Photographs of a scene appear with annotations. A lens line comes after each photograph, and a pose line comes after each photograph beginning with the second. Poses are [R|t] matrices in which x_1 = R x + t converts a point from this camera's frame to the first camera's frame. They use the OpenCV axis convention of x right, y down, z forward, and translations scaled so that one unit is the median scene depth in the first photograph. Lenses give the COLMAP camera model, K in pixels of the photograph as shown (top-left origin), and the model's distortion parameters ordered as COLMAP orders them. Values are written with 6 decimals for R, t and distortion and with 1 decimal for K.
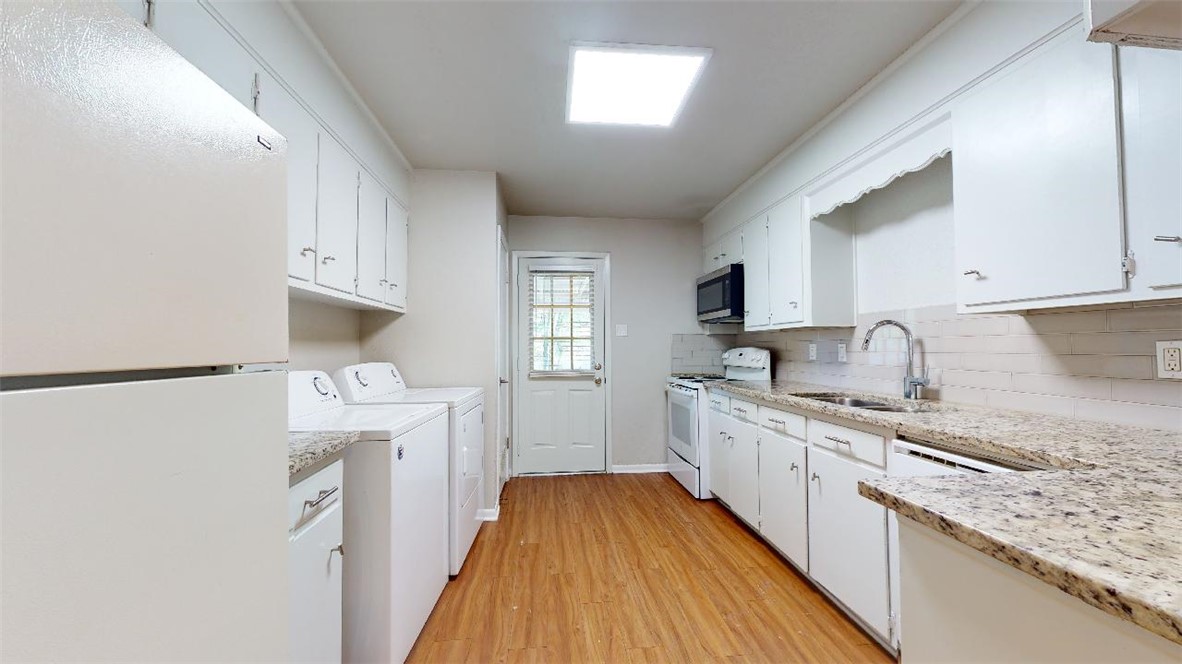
lens RADIAL K [[481.7, 0, 615.5], [0, 481.7, 330.3], [0, 0, 1]] dist [0.000411, 0.000041]
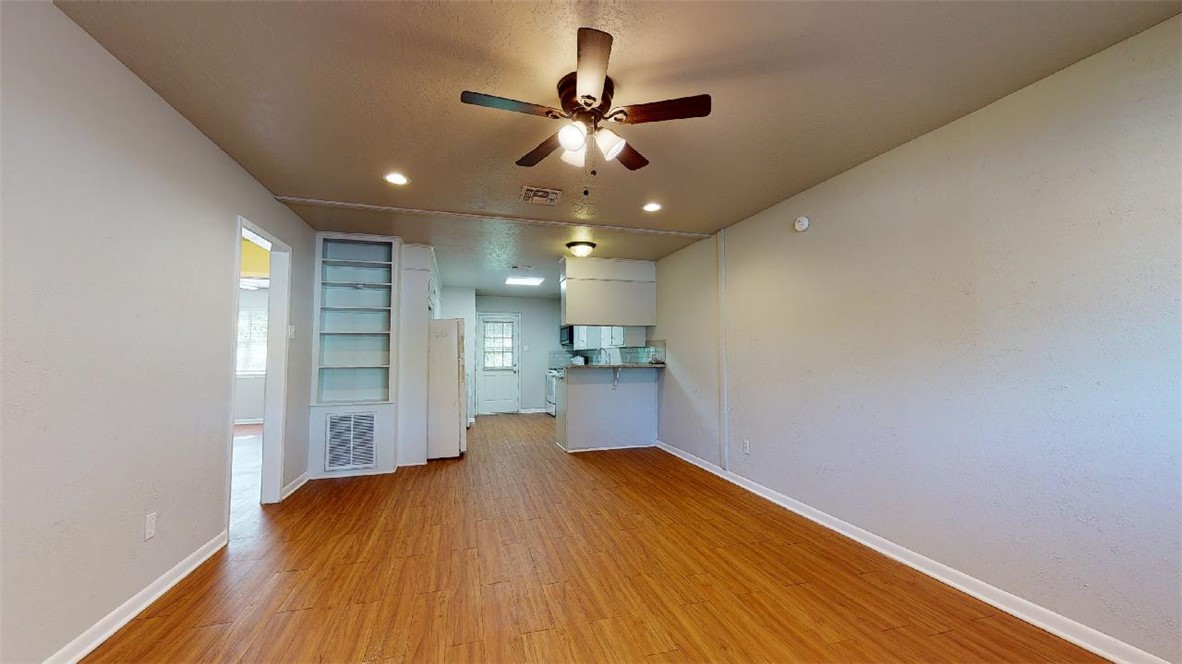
lens RADIAL K [[465.1, 0, 615.2], [0, 465.1, 333.1], [0, 0, 1]] dist [0.000036, -0.000007]
pose [[0.985106, 0.008995, 0.171712, 0.049415], [-0.006076, 0.999828, -0.017519, -0.036587], [-0.171840, 0.016215, 0.984991, -1.199540]]
